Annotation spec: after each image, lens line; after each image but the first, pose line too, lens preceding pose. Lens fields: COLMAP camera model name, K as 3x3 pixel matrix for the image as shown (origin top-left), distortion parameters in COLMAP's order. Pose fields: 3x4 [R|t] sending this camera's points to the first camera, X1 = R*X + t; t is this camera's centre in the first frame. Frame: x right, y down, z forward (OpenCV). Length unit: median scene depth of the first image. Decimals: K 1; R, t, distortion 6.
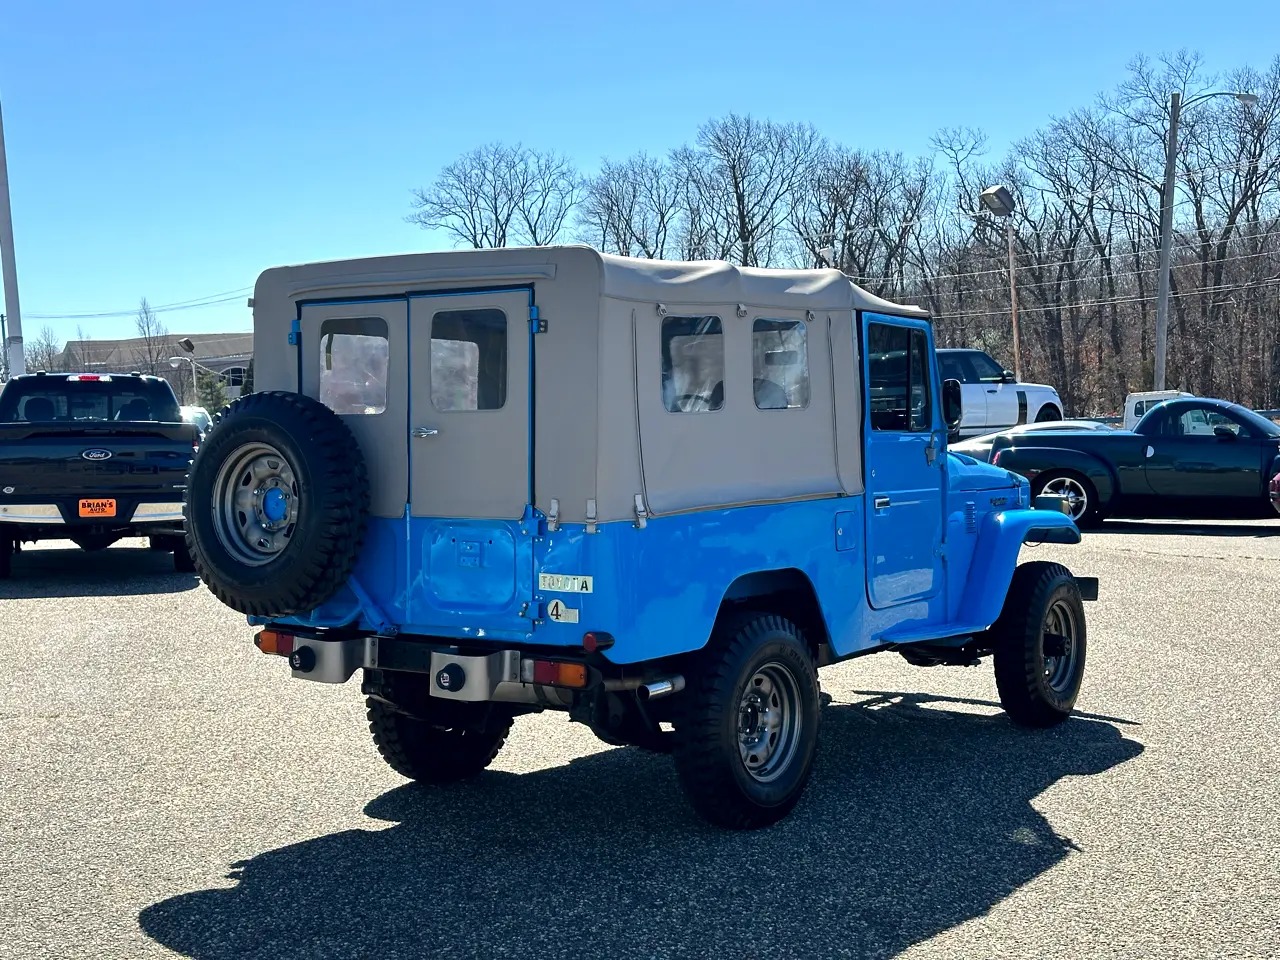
lens RADIAL K [[1806.9, 0, 643.4], [0, 1806.9, 495.0], [0, 0, 1]] dist [0.100538, 0.002922]
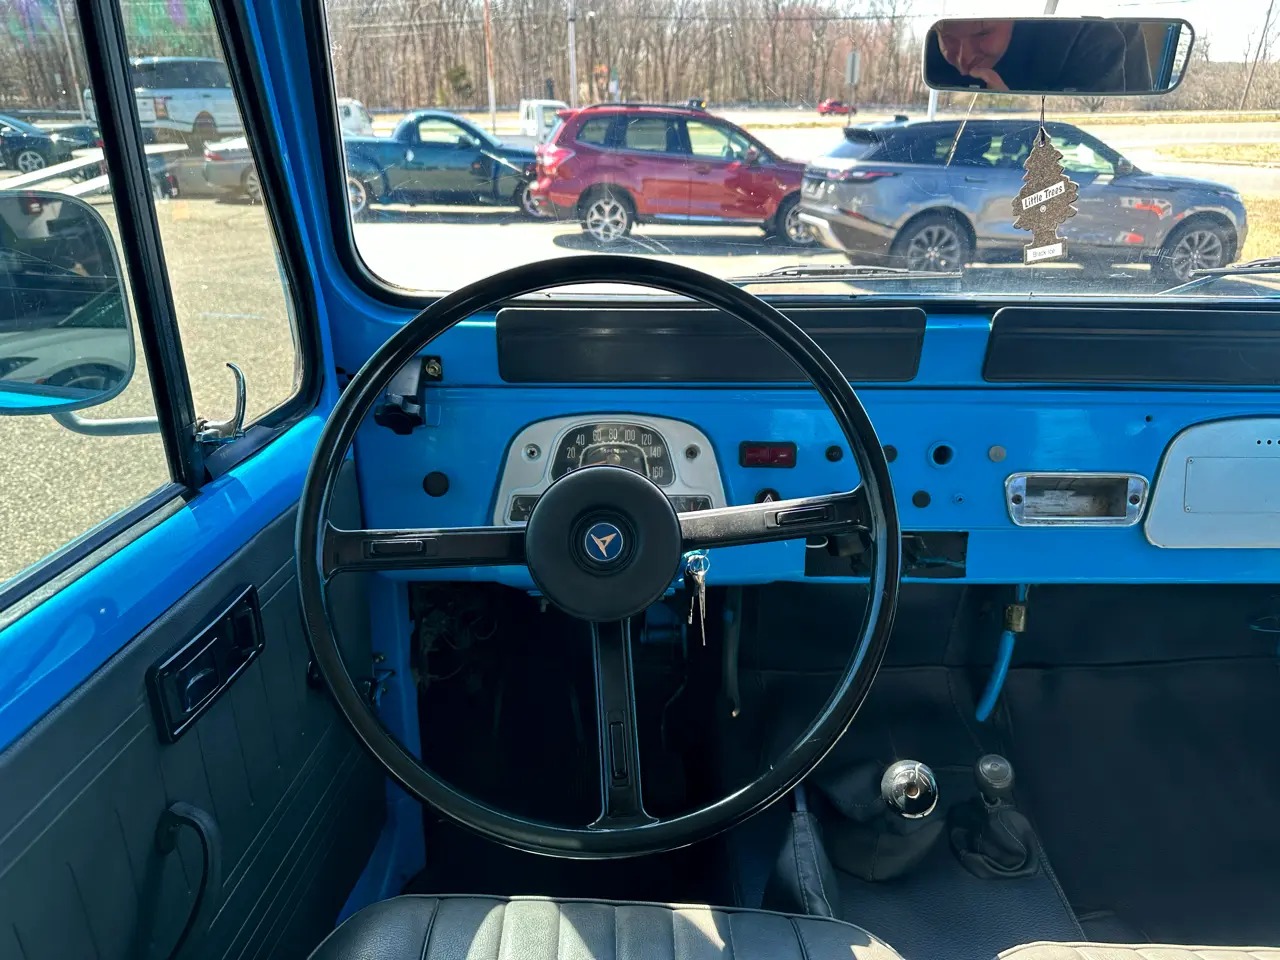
lens RADIAL K [[941.0, 0, 640.0], [0, 941.0, 480.0], [0, 0, 1]] dist [0.009315, -0.011167]
pose [[0.802032, -0.189143, 0.566542, -0.048639], [-0.004747, 0.946487, 0.322708, -0.074446], [-0.597263, -0.261512, 0.758214, 1.116580]]
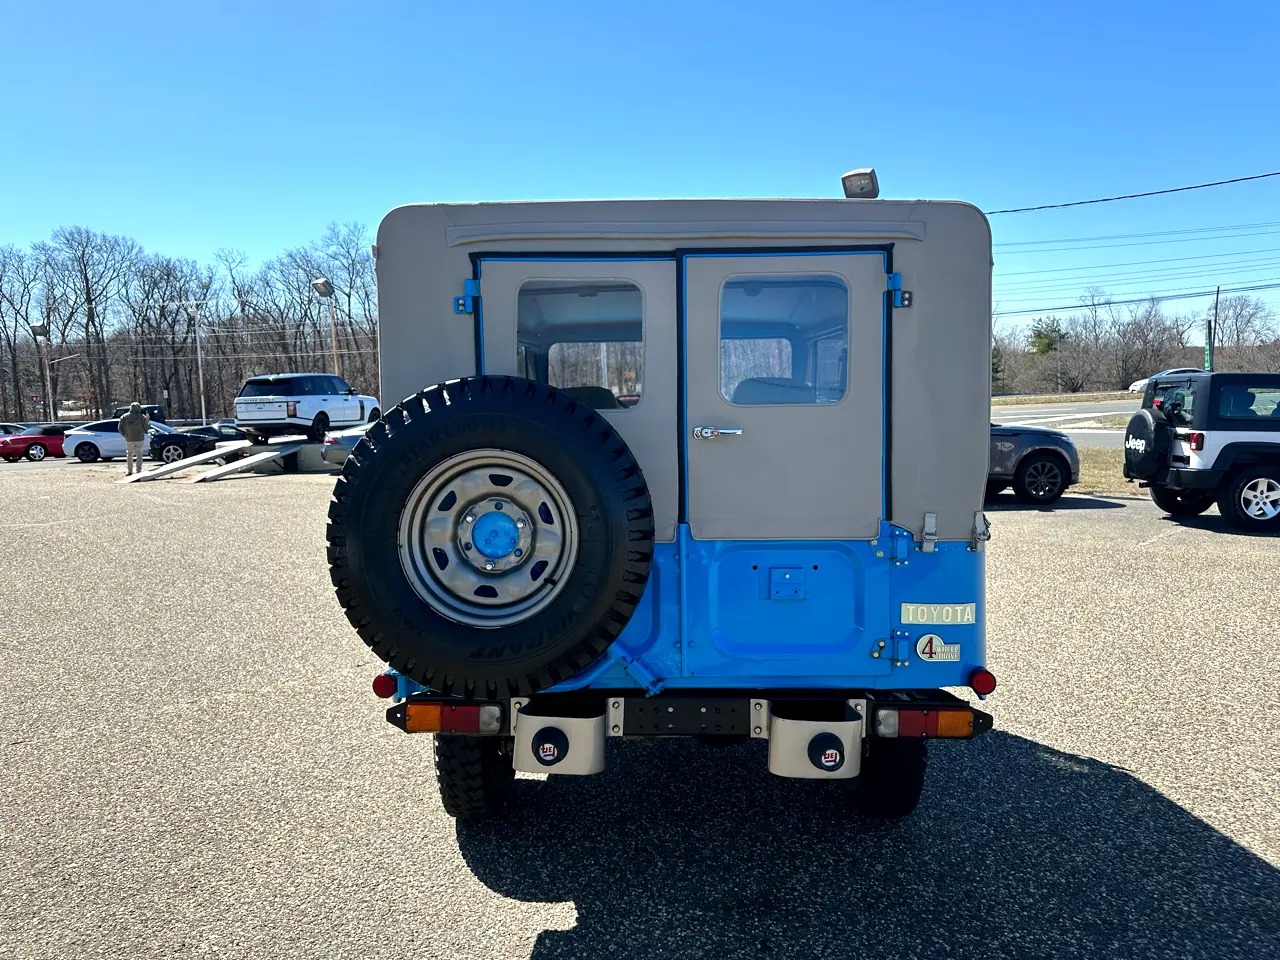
lens RADIAL K [[923.6, 0, 640.0], [0, 923.6, 472.0], [0, 0, 1]] dist [0.012612, -0.002021]
pose [[0.816452, -0.035246, 0.576336, -0.353388], [0.024937, 0.999356, 0.025789, -0.026746], [-0.576874, -0.006683, 0.816806, 0.656627]]
